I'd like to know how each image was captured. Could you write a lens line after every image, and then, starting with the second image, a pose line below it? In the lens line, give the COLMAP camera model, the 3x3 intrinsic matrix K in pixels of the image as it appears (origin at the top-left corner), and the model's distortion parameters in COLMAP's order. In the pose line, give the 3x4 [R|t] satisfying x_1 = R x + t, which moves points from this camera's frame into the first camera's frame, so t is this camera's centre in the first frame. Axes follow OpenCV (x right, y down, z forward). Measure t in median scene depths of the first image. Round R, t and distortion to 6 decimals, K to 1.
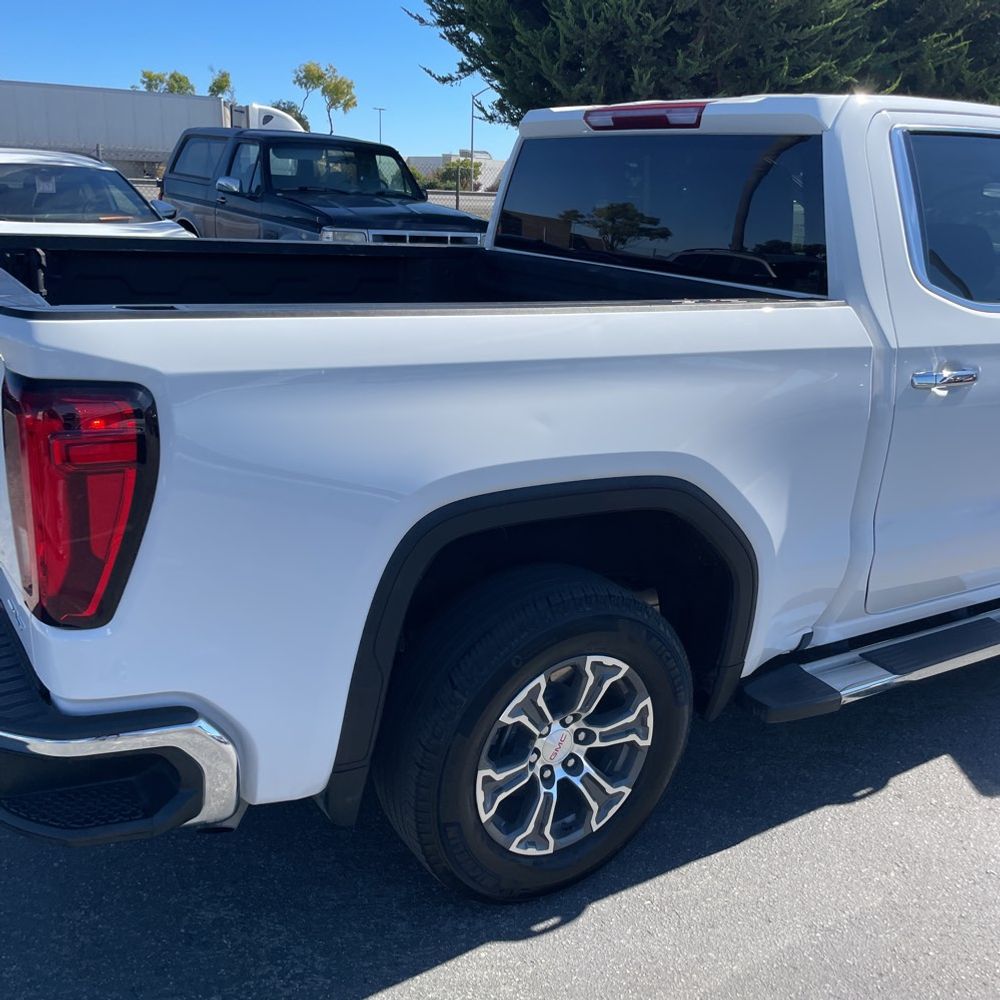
lens RADIAL K [[994.8, 0, 506.3], [0, 994.8, 494.9], [0, 0, 1]] dist [0.100139, -0.137456]
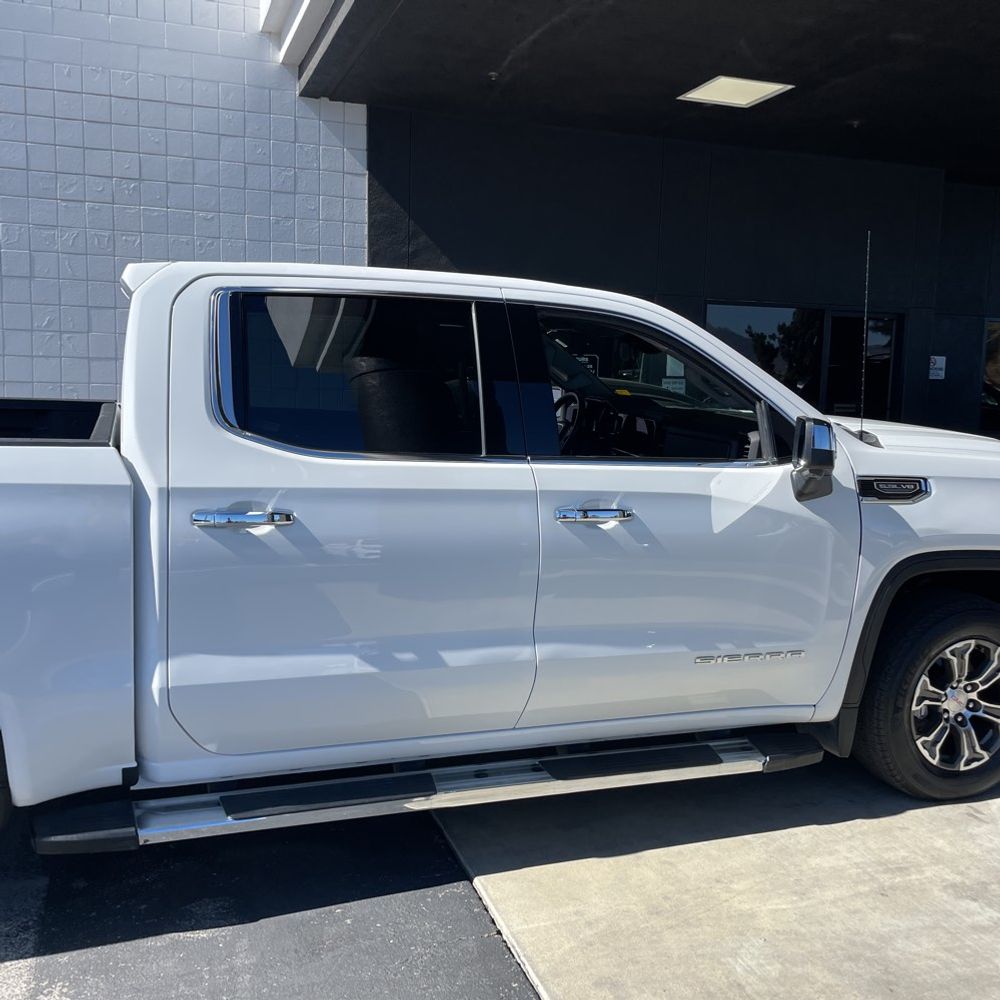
lens RADIAL K [[994.8, 0, 506.3], [0, 994.8, 494.9], [0, 0, 1]] dist [0.100139, -0.137456]
pose [[0.974496, 0.011197, -0.224123, 0.878189], [-0.049725, 0.984700, -0.167011, 0.018762], [0.218824, 0.173896, 0.960144, 0.055876]]
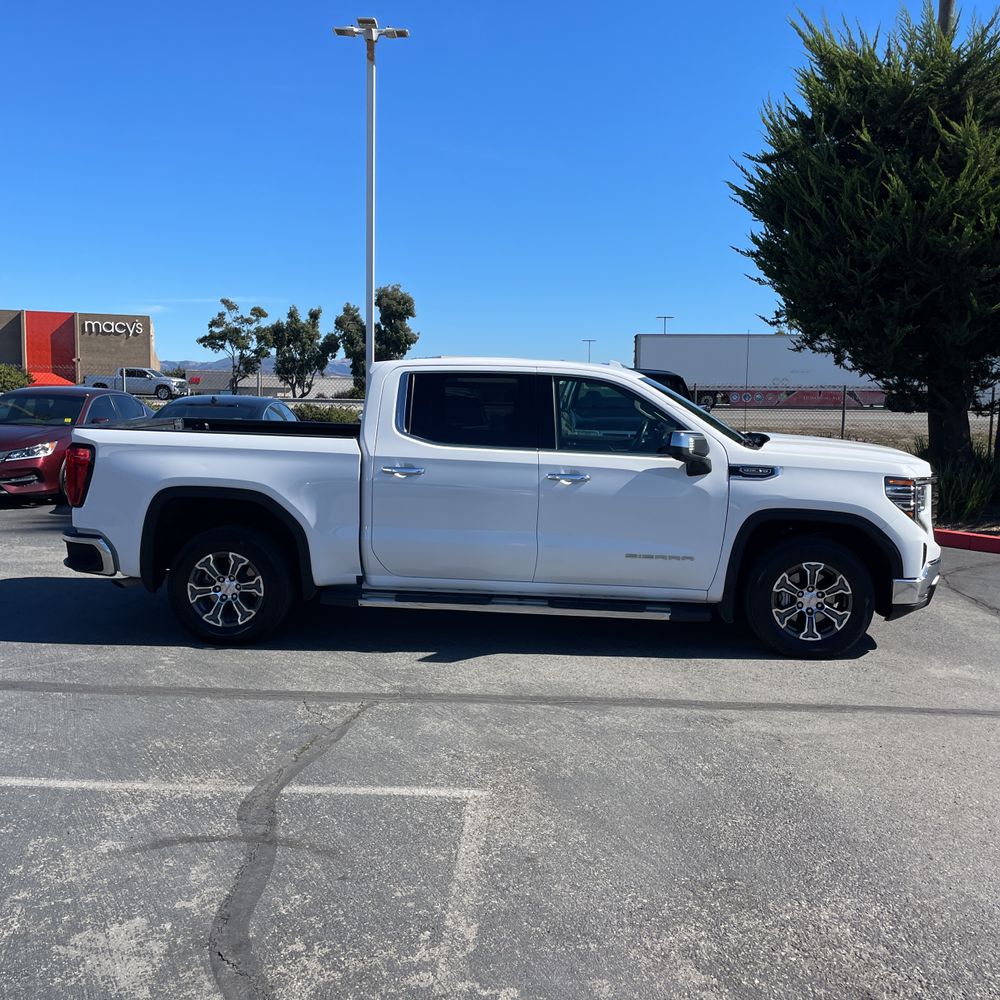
lens RADIAL K [[985.1, 0, 518.9], [0, 985.1, 473.9], [0, 0, 1]] dist [0.121668, -0.152639]
pose [[0.812454, 0.020877, -0.582651, 1.930652], [-0.154484, 0.971347, -0.180609, 0.263161], [0.562186, 0.236746, 0.792400, -0.688963]]
